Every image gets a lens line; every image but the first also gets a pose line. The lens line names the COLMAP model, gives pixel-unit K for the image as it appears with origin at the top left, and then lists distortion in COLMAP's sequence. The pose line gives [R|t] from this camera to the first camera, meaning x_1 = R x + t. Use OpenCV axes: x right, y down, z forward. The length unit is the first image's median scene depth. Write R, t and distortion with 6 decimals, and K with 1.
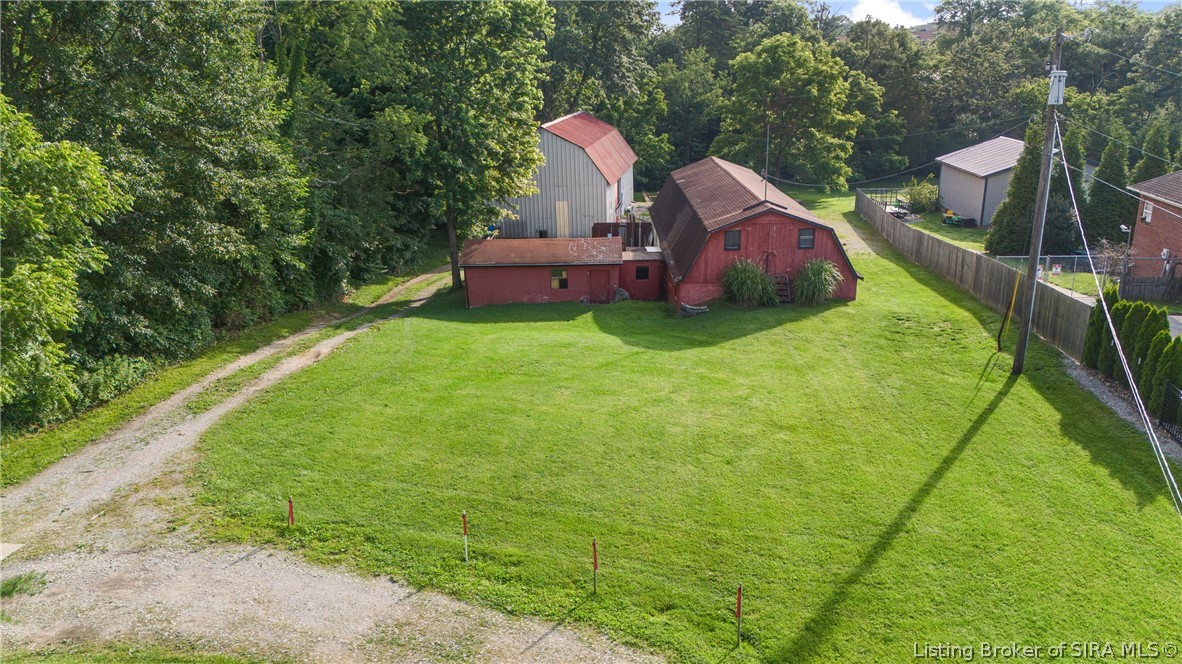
lens RADIAL K [[887.8, 0, 591.0], [0, 887.8, 332.0], [0, 0, 1]] dist [0.082169, -0.082265]
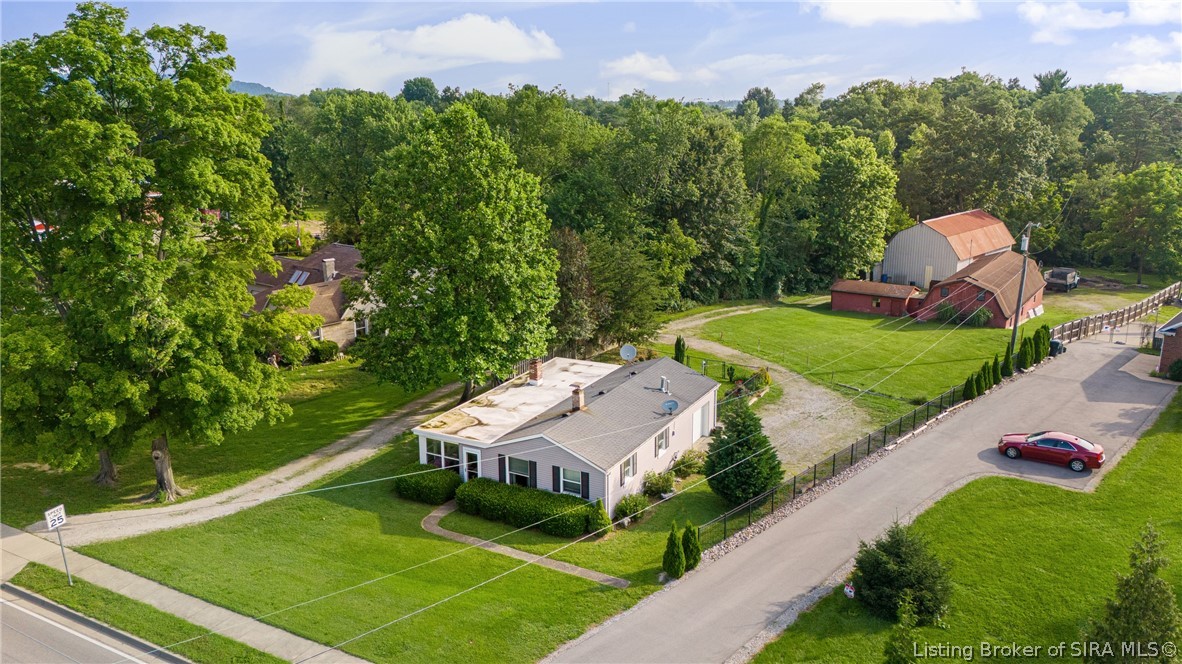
lens RADIAL K [[887.8, 0, 591.0], [0, 887.8, 332.0], [0, 0, 1]] dist [0.082169, -0.082265]
pose [[0.824793, 0.154892, -0.543807, 0.828640], [-0.178043, 0.983970, 0.010224, 0.155854], [0.536673, 0.088388, 0.839148, -1.633315]]
